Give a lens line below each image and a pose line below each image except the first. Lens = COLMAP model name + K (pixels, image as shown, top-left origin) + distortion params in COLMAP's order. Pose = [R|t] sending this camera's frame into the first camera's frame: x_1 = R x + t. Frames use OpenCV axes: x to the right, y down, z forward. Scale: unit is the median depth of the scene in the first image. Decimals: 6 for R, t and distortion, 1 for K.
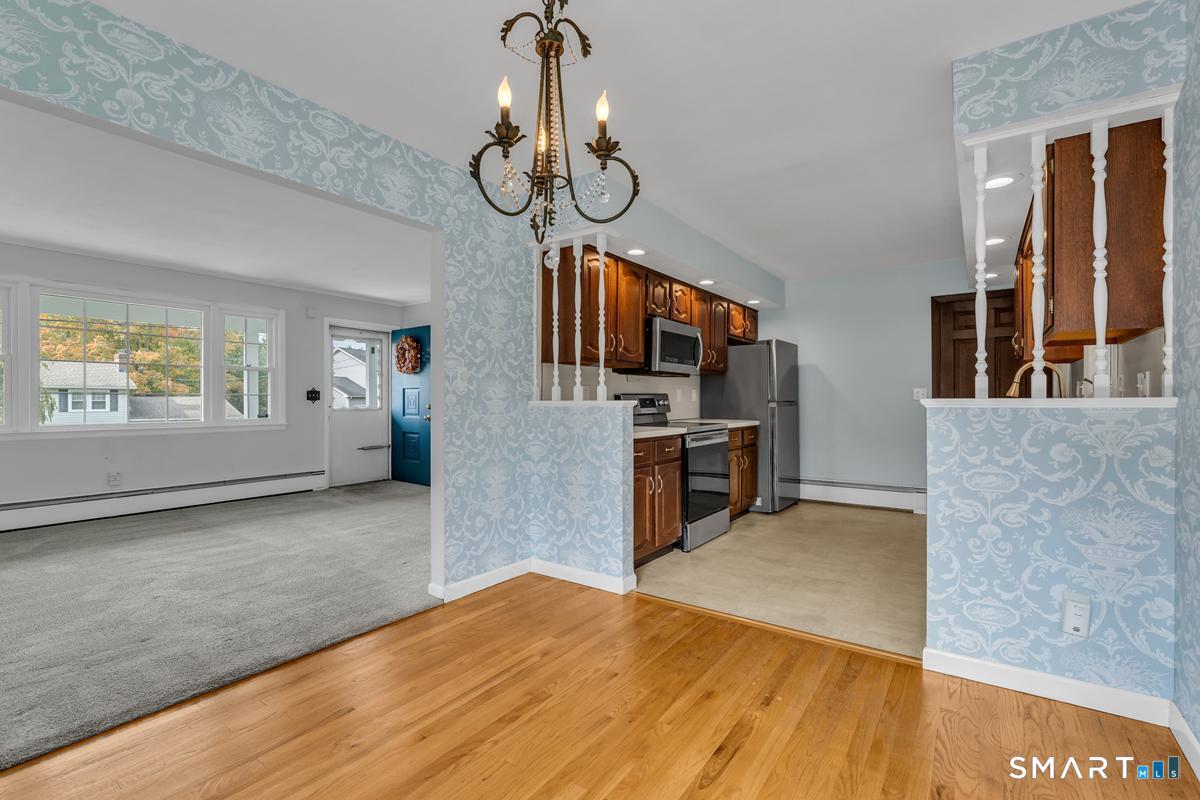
lens RADIAL K [[546.7, 0, 600.2], [0, 546.7, 401.2], [0, 0, 1]] dist [-0.003420, 0.000599]
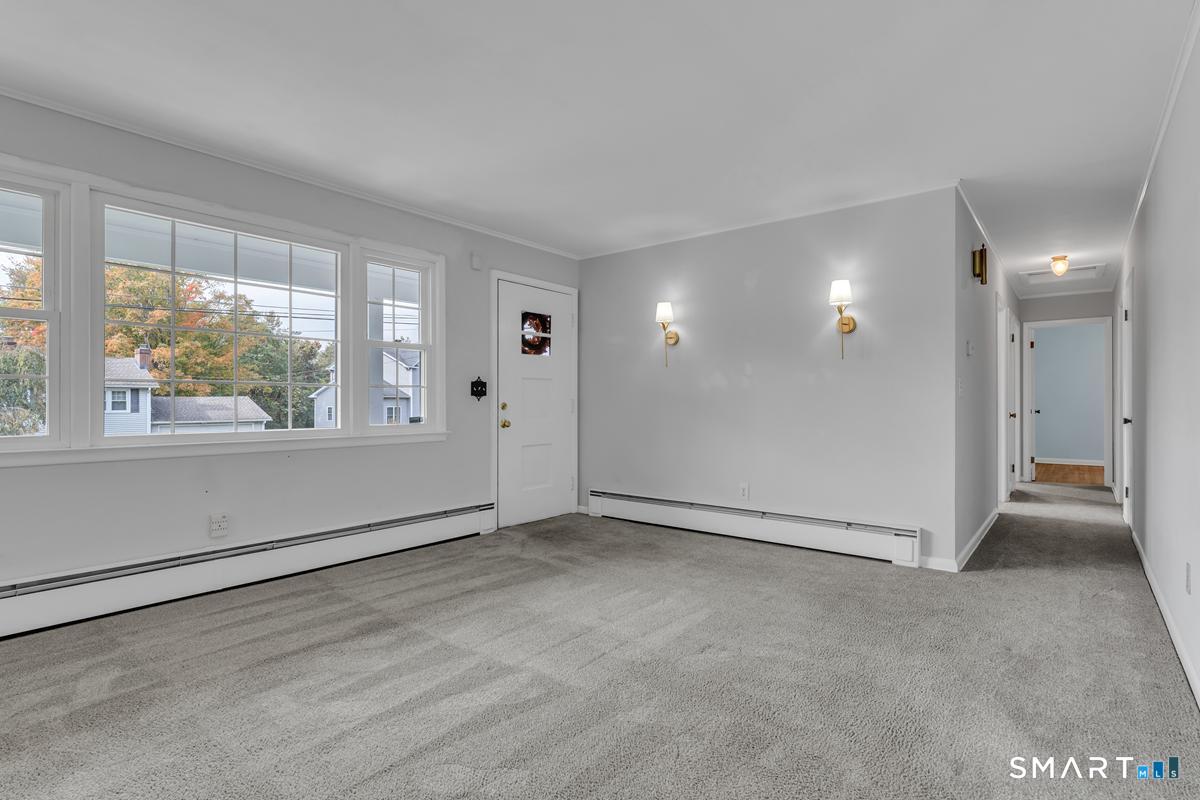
lens RADIAL K [[602.5, 0, 594.3], [0, 602.5, 401.6], [0, 0, 1]] dist [0.002435, 0.000245]
pose [[0.997627, -0.001078, -0.068842, -0.063024], [0.001128, 0.999999, 0.000684, 0.000933], [0.068841, -0.000760, 0.997627, 0.053776]]
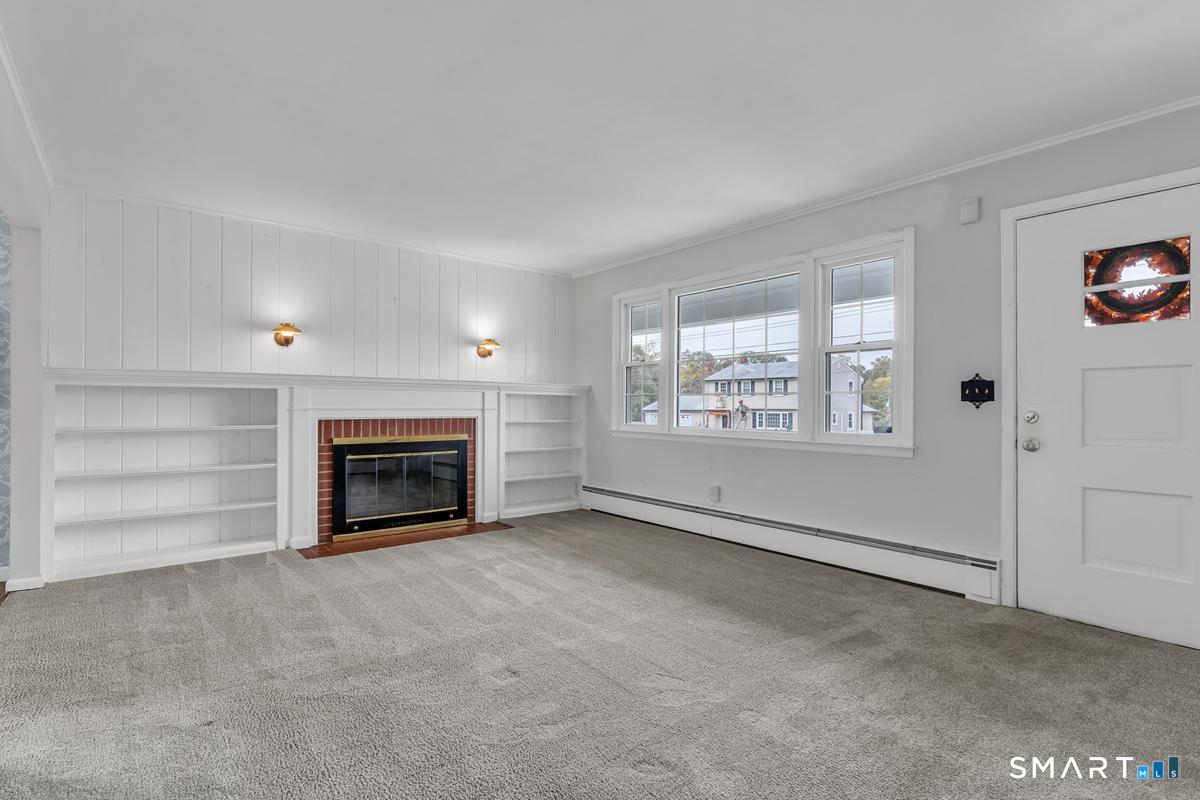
lens RADIAL K [[602.5, 0, 609.2], [0, 602.5, 406.0], [0, 0, 1]] dist [0.002435, 0.000245]
pose [[-0.284843, -0.006429, -0.958553, 0.008900], [-0.009082, 0.999951, -0.004008, 0.001345], [0.958531, 0.007564, -0.284887, 0.158785]]
